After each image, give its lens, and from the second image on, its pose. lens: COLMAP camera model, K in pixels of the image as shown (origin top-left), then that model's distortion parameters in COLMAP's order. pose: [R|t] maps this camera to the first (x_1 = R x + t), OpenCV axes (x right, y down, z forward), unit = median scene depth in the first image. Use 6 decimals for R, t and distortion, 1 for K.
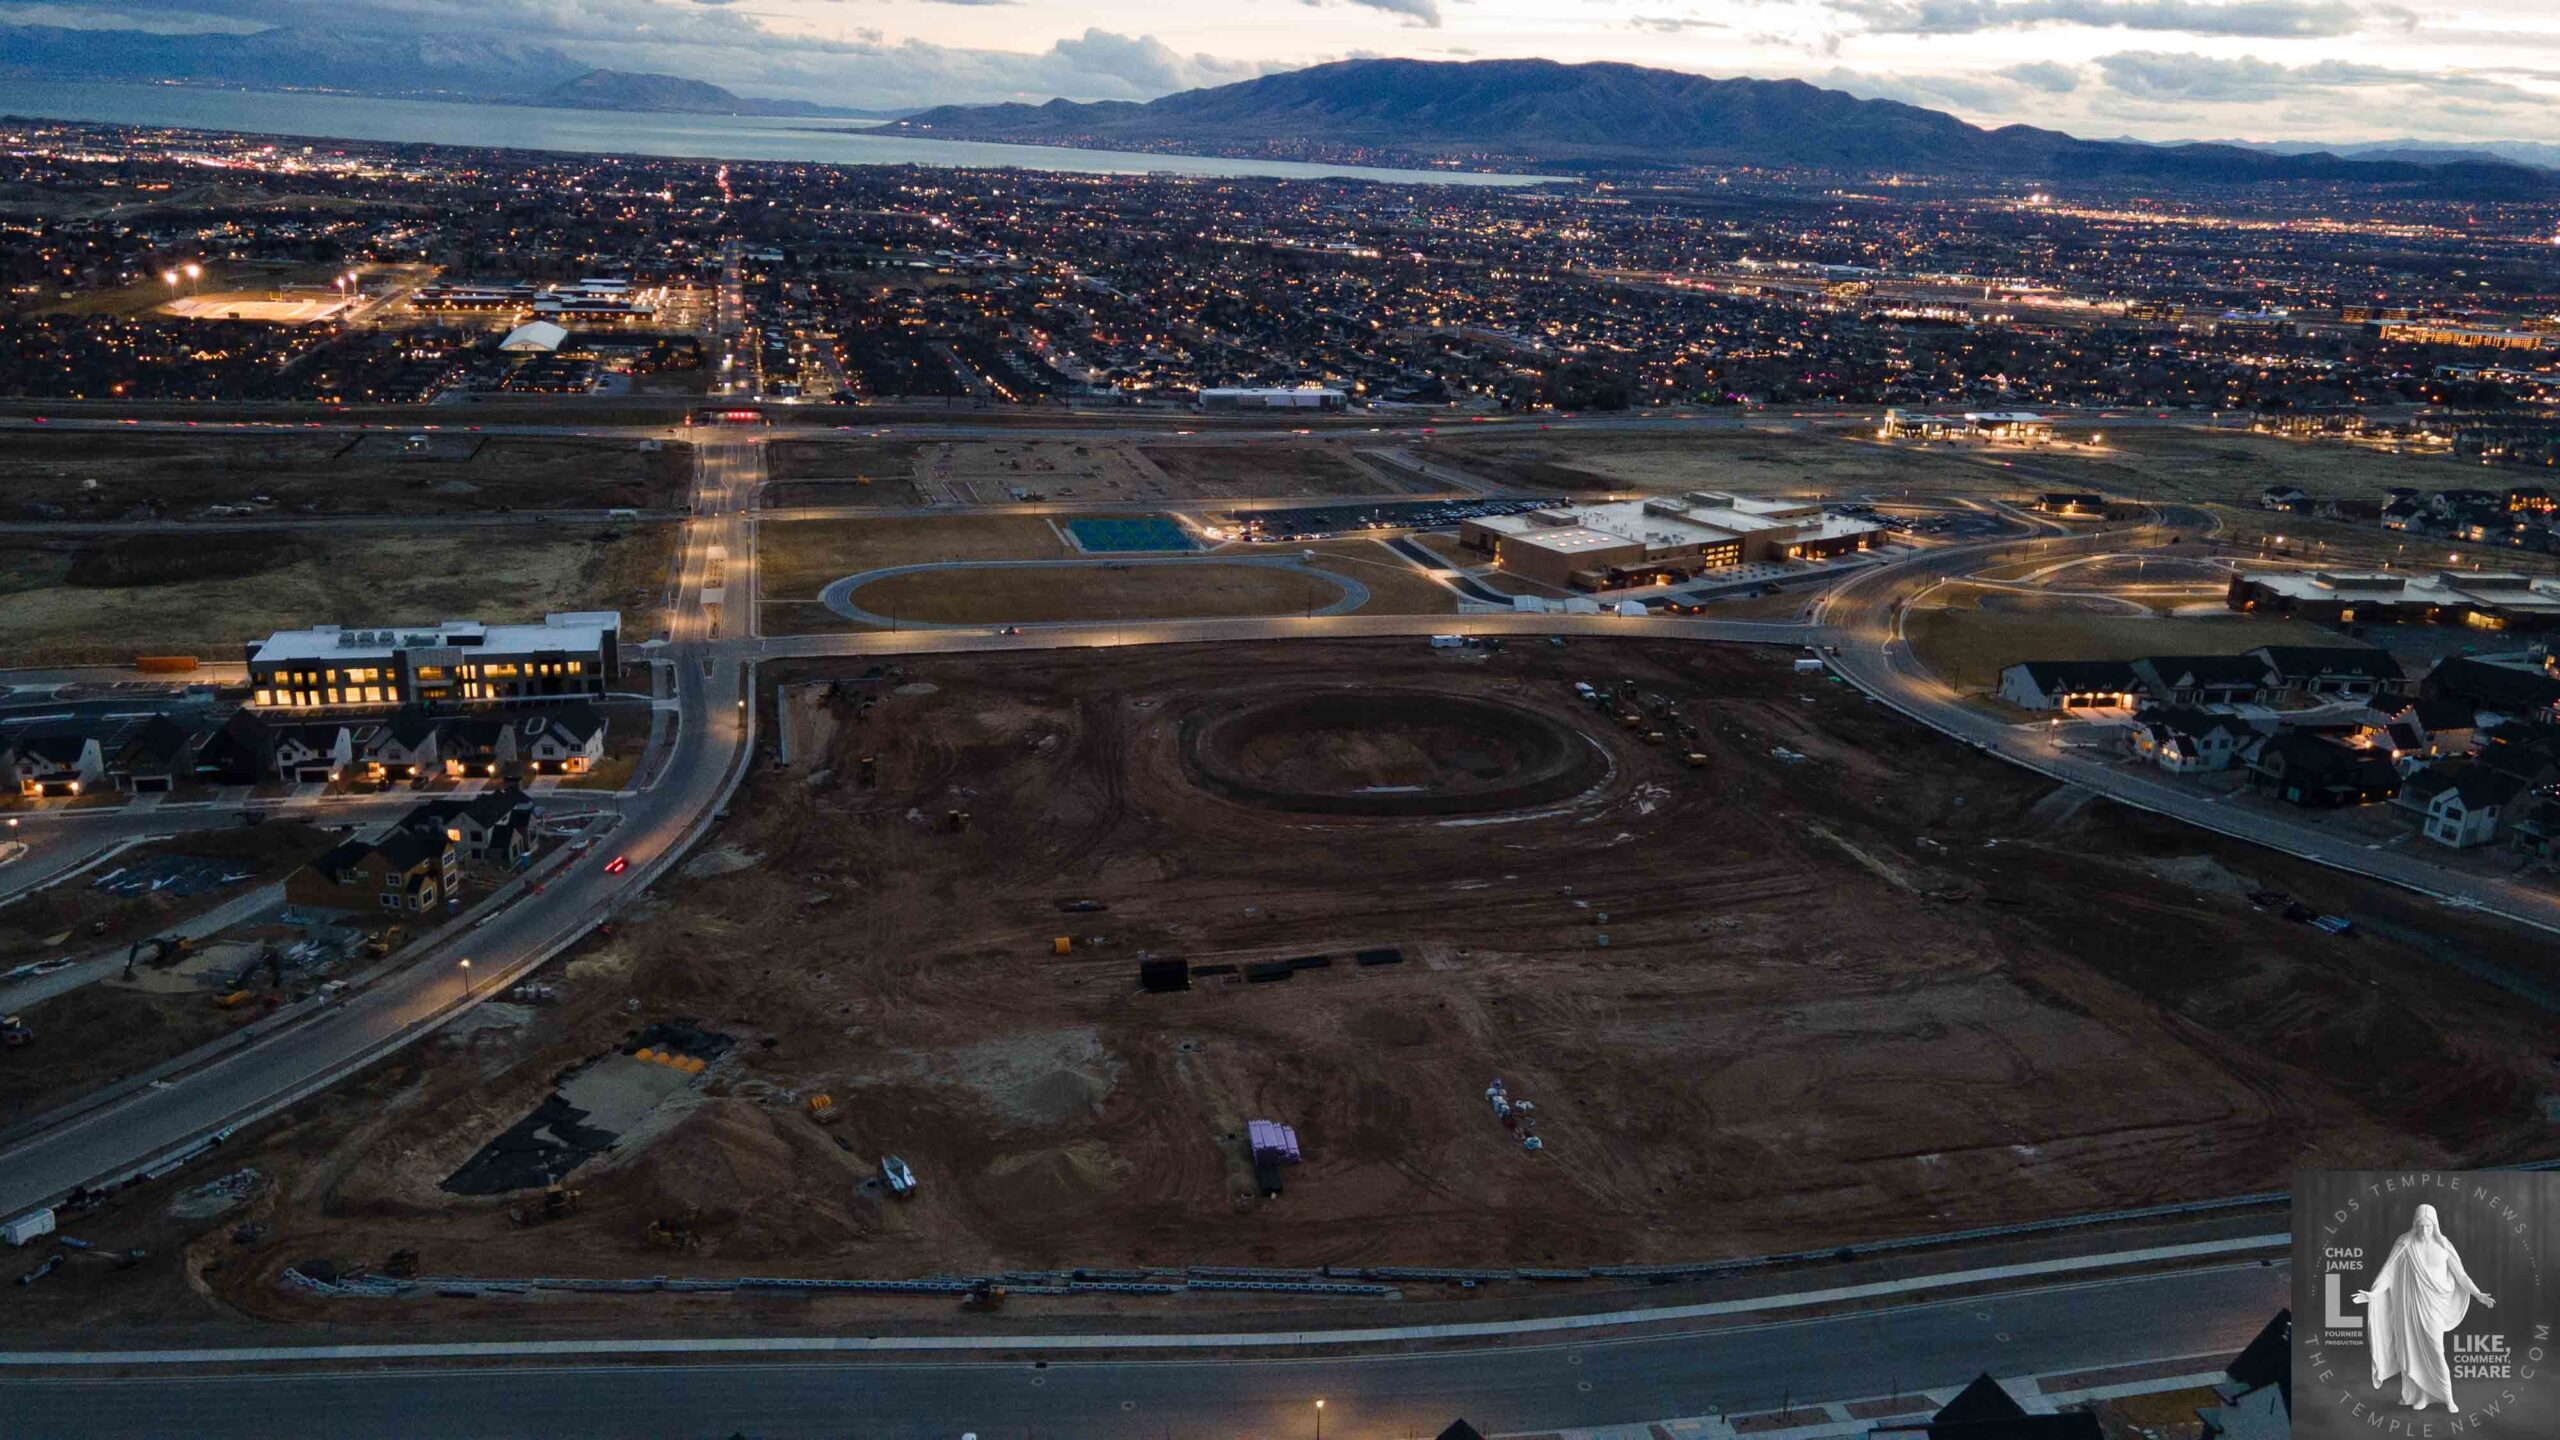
lens RADIAL K [[1862.2, 0, 1276.6], [0, 1862.2, 717.3], [0, 0, 1]] dist [0.017865, 0.042478]
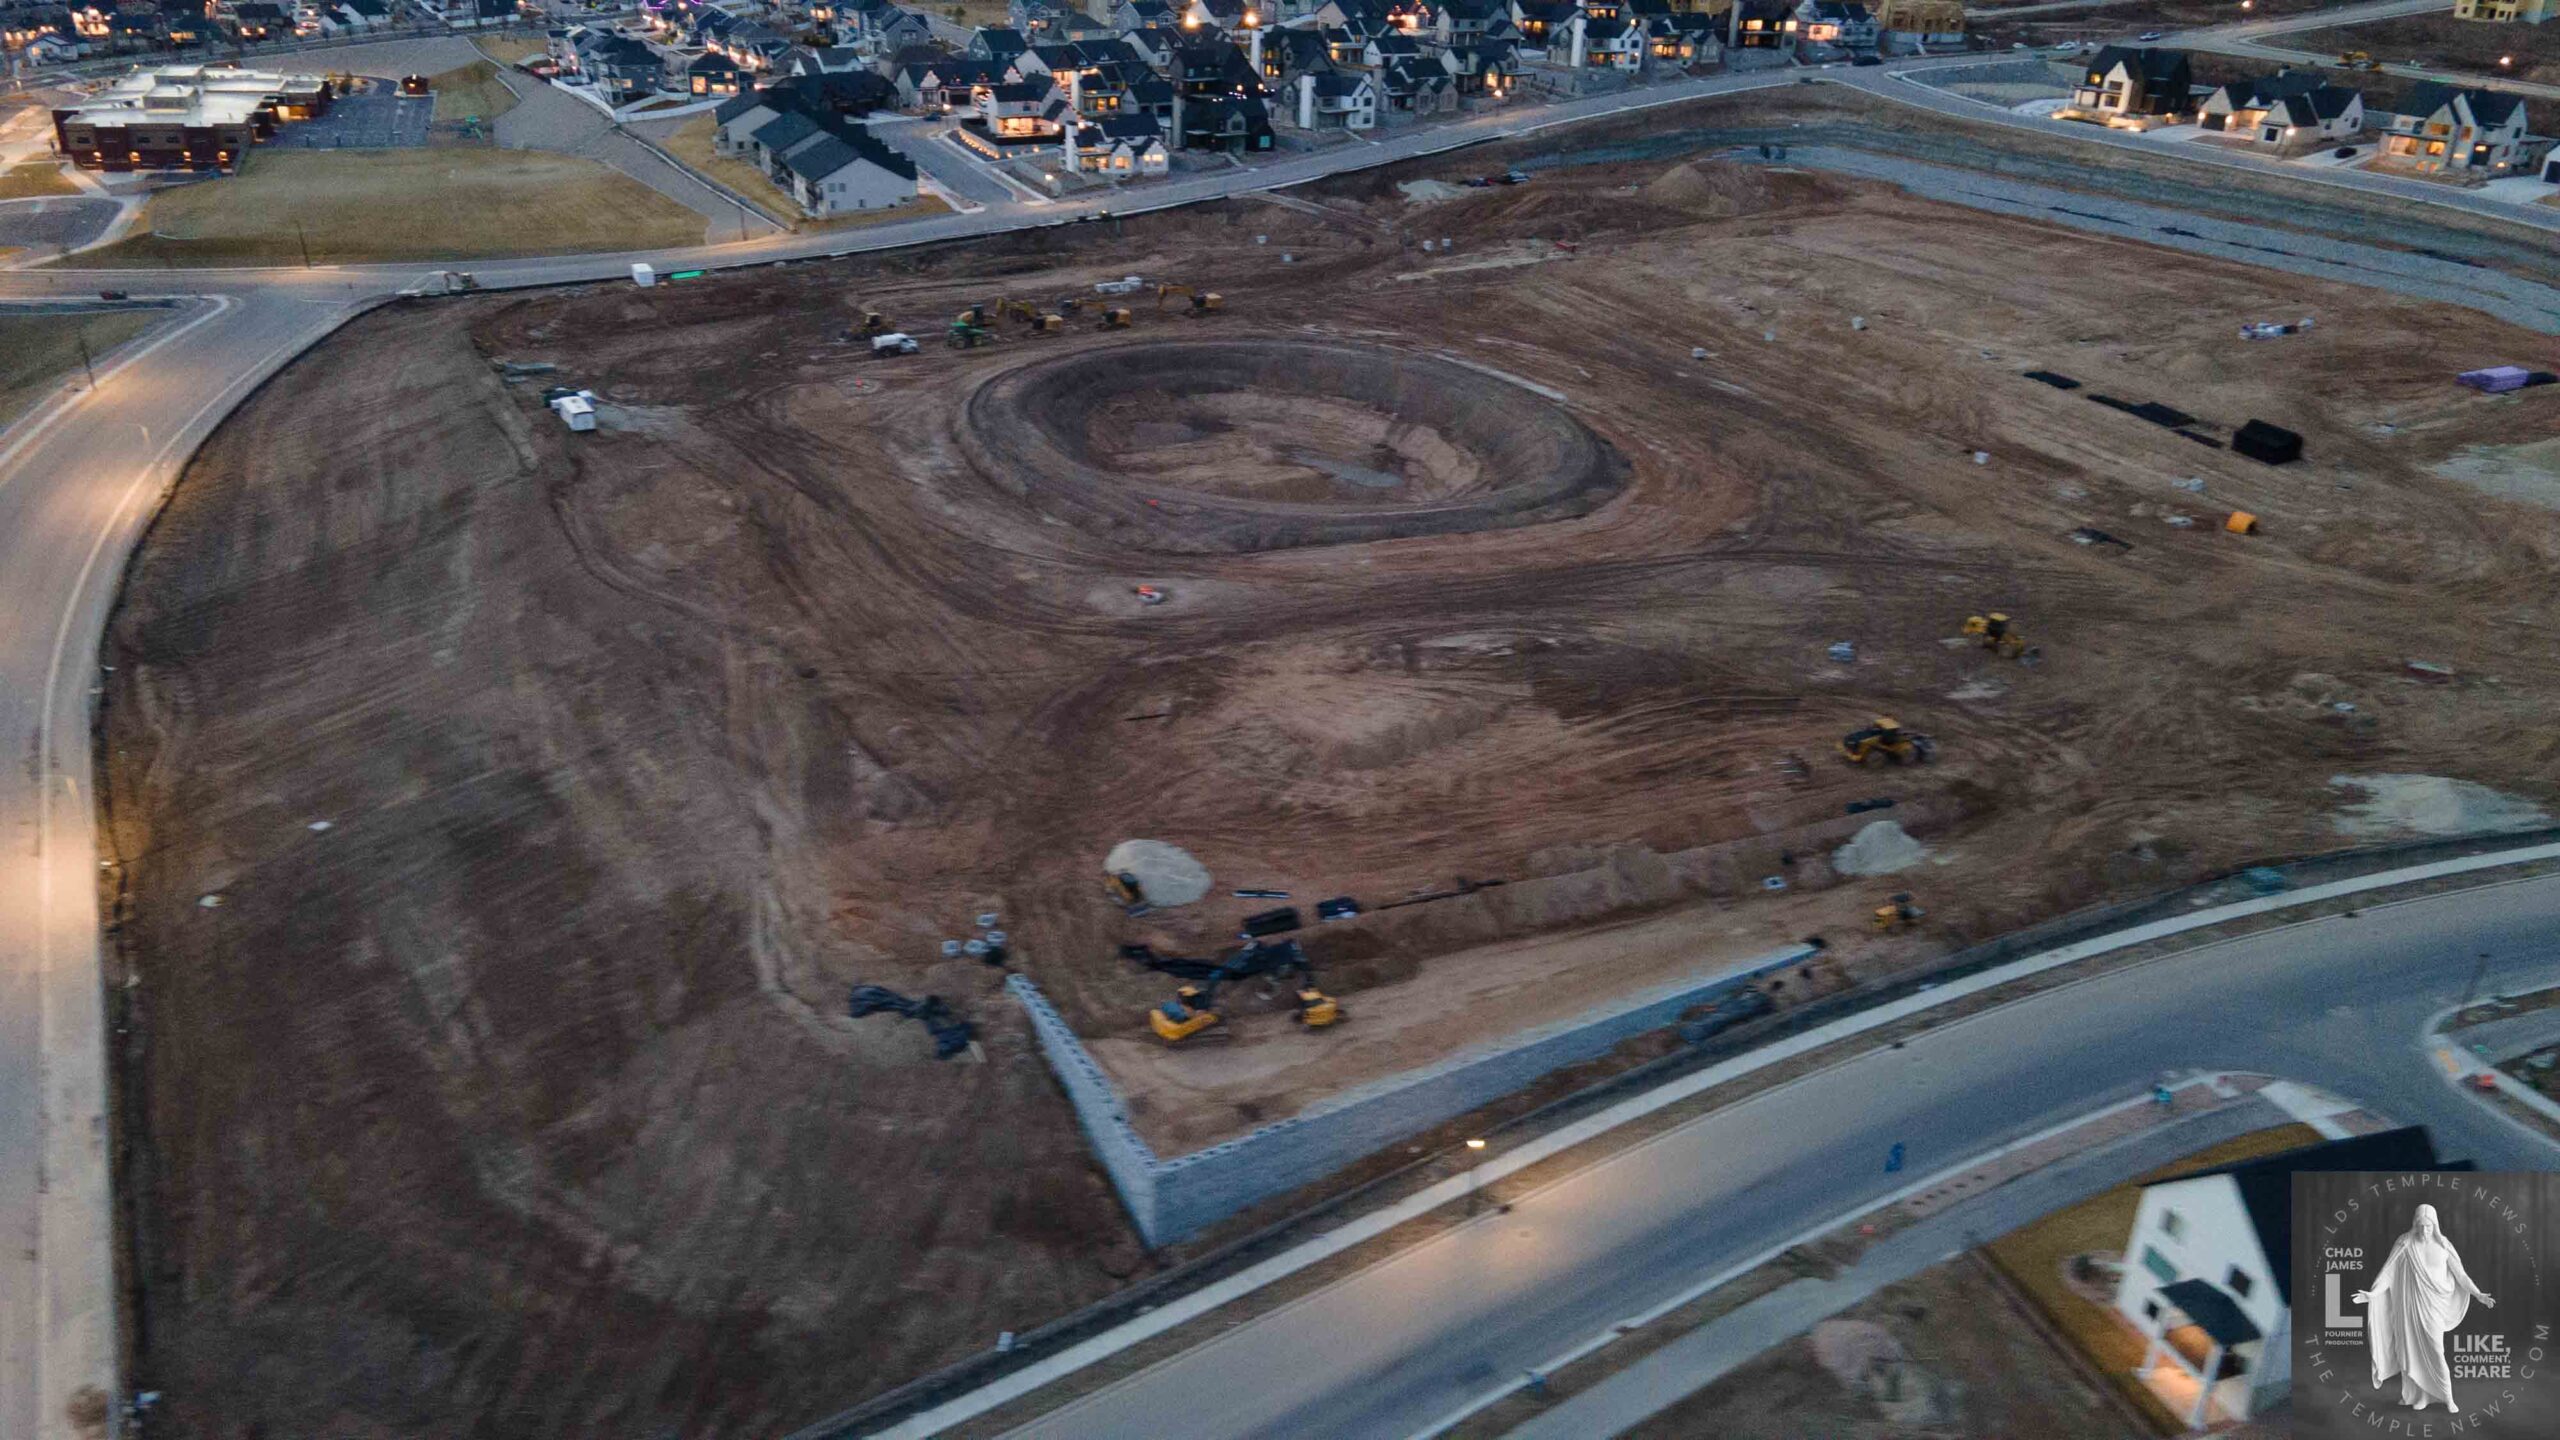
lens RADIAL K [[1858.2, 0, 1274.5], [0, 1858.2, 721.9], [0, 0, 1]] dist [0.022869, 0.040244]
pose [[-0.258426, -0.457660, 0.850743, -0.238631], [0.253763, 0.817570, 0.516899, -0.104091], [-0.932105, 0.349467, -0.095144, 0.502015]]
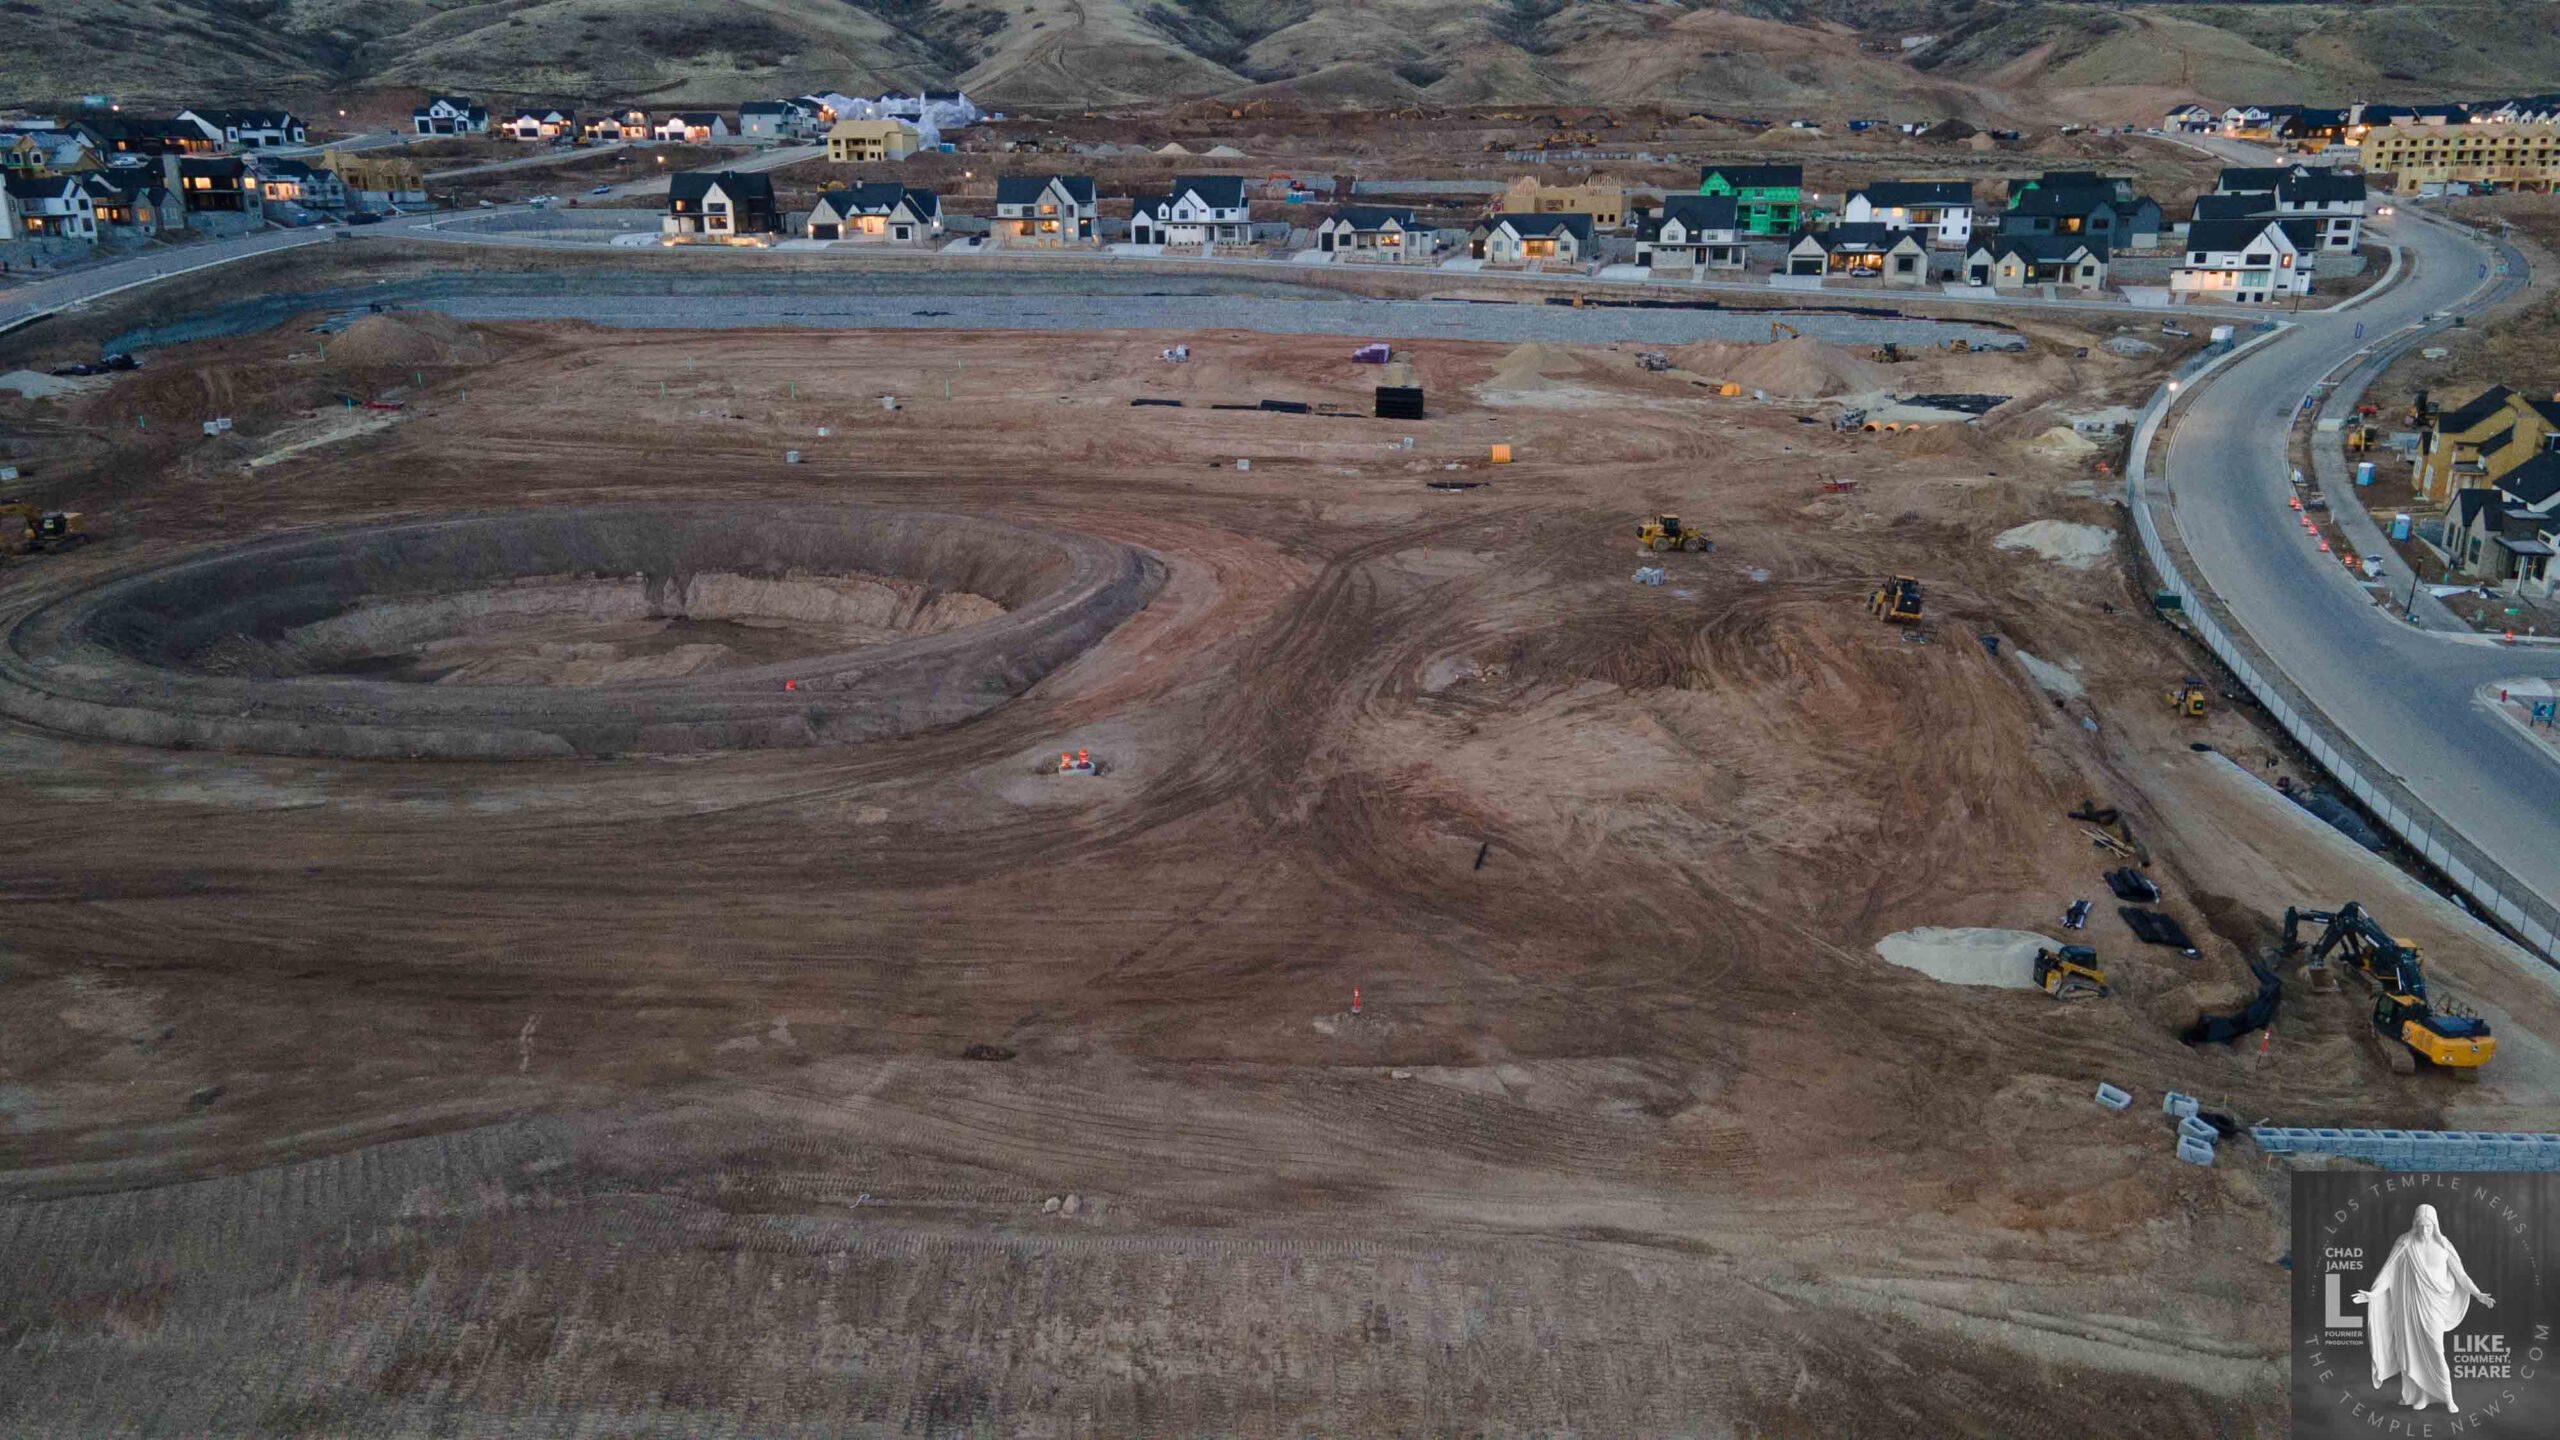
lens RADIAL K [[1865.3, 0, 1271.6], [0, 1865.3, 708.8], [0, 0, 1]] dist [0.011186, 0.061304]
pose [[-0.956889, -0.115933, 0.266313, -0.084651], [0.054468, 0.828997, 0.556595, -0.082503], [-0.285301, 0.547105, -0.786943, 0.590645]]
